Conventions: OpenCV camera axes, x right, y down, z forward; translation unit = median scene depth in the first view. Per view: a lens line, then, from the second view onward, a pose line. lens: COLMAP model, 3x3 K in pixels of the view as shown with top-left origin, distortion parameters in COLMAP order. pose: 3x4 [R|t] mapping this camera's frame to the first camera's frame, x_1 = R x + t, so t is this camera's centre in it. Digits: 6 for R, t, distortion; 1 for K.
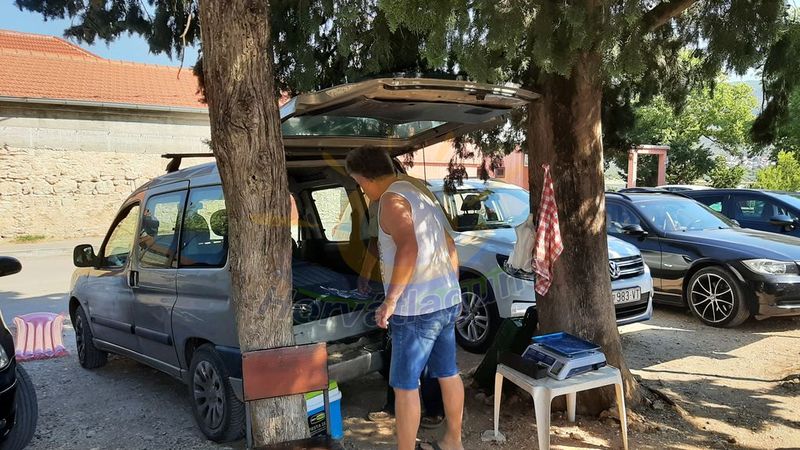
lens RADIAL K [[615.2, 0, 411.9], [0, 615.2, 226.1], [0, 0, 1]] dist [0.076338, -0.137317]
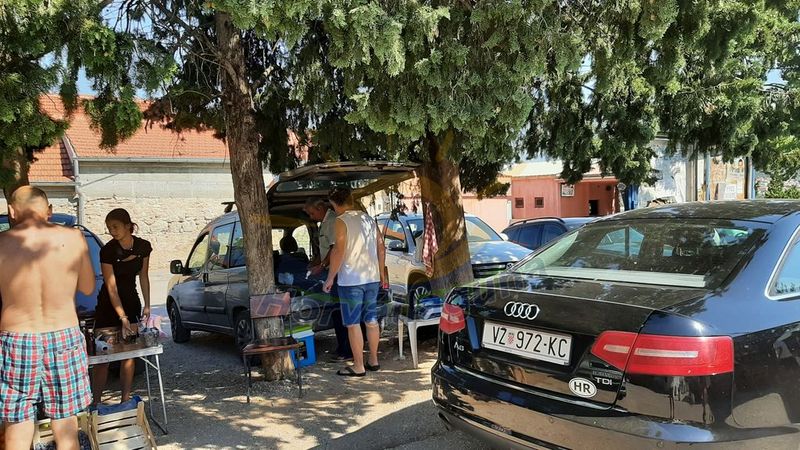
lens RADIAL K [[615.2, 0, 411.9], [0, 615.2, 226.1], [0, 0, 1]] dist [0.076338, -0.137317]
pose [[0.993131, -0.029468, -0.113234, 0.287733], [0.023391, 0.998233, -0.054627, 0.049432], [0.114643, 0.051603, 0.992066, -0.577494]]
